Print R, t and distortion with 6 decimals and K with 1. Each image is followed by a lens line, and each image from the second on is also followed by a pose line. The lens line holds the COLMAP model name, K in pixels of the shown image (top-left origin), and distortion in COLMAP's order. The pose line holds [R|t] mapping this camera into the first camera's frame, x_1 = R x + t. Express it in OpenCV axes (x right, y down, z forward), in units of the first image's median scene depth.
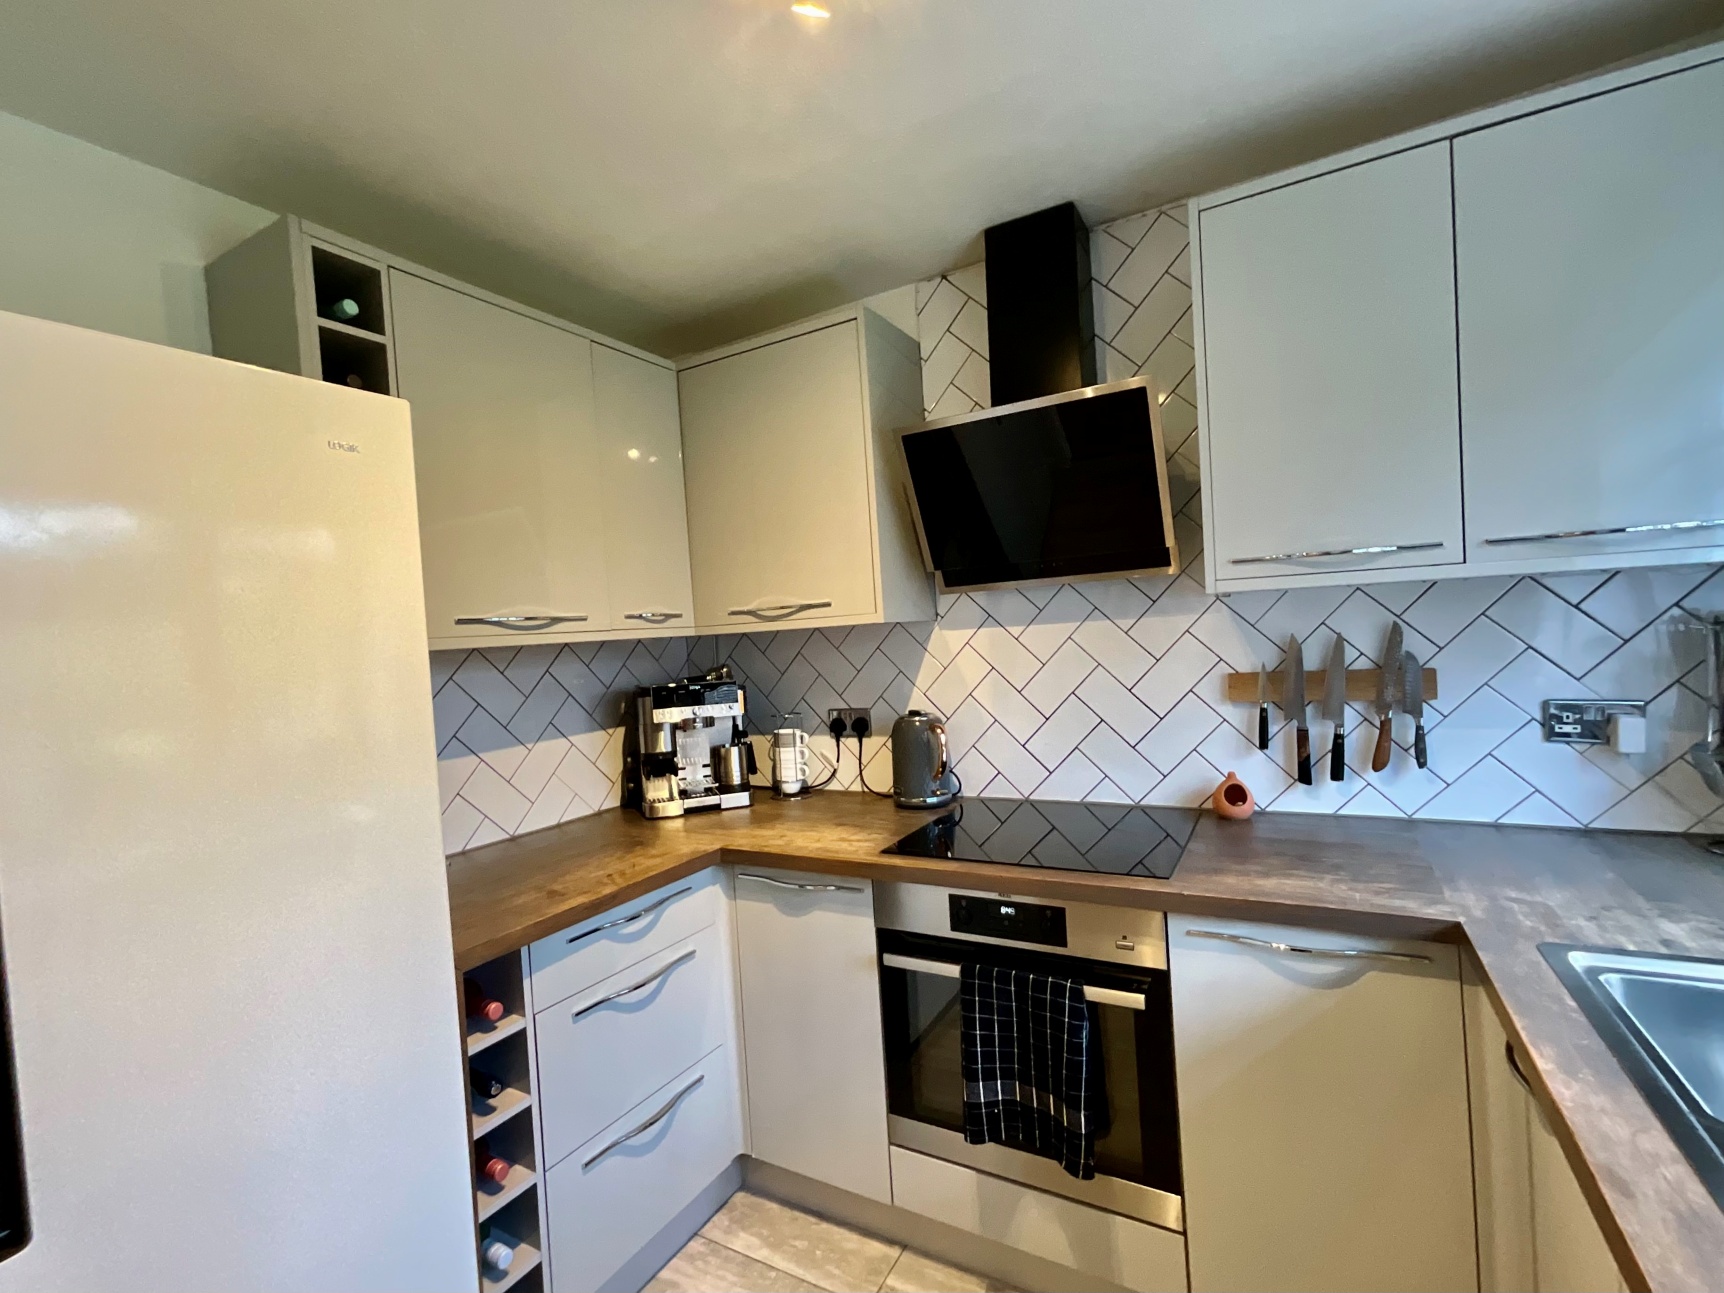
lens RADIAL K [[775.4, 0, 859.5], [0, 775.4, 651.1], [0, 0, 1]] dist [-0.004758, -0.000071]
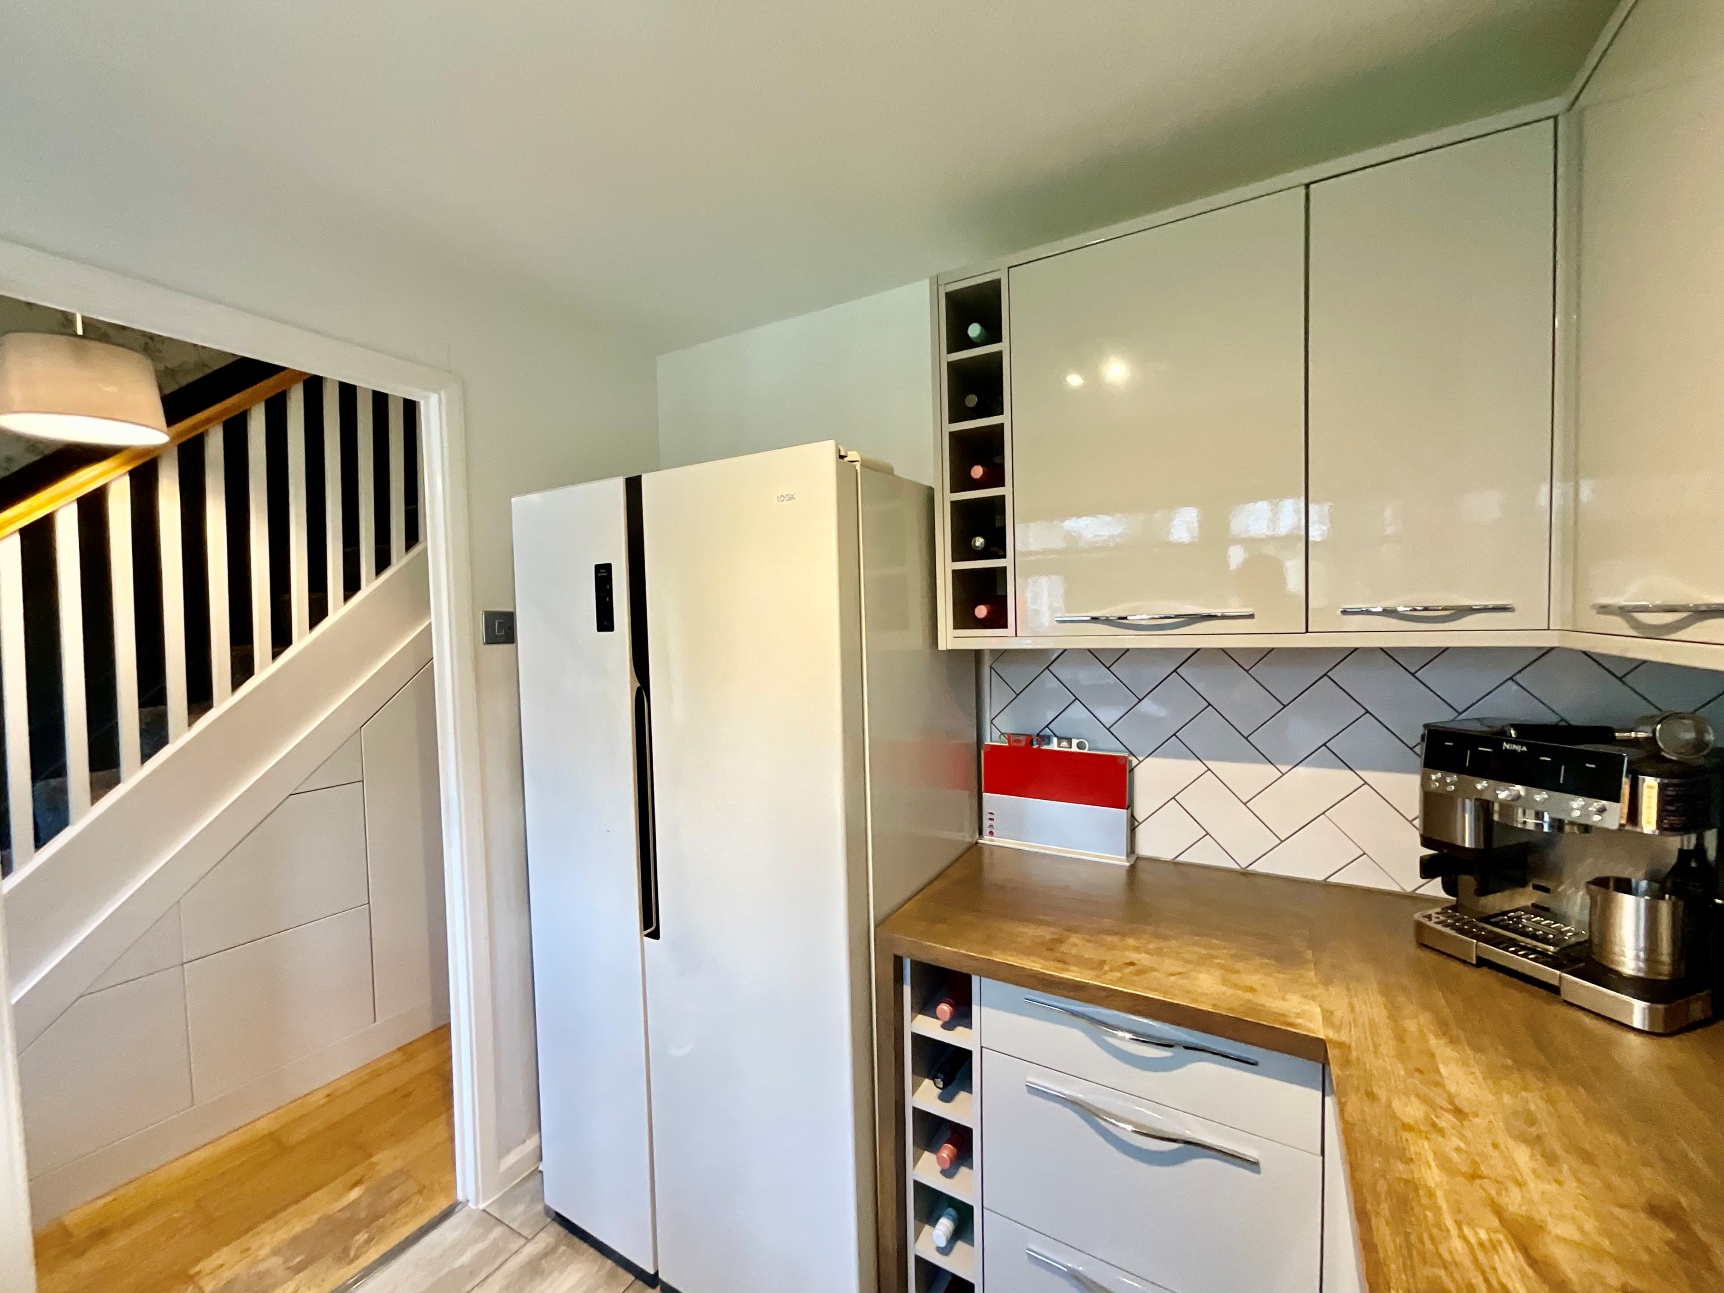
lens RADIAL K [[700.4, 0, 859.4], [0, 700.4, 649.3], [0, 0, 1]] dist [-0.000331, -0.000407]
pose [[-0.000811, 0.112075, -0.993699, 0.261155], [0.003011, 0.993696, 0.112072, -0.076718], [0.999995, -0.002901, -0.001143, 0.585976]]
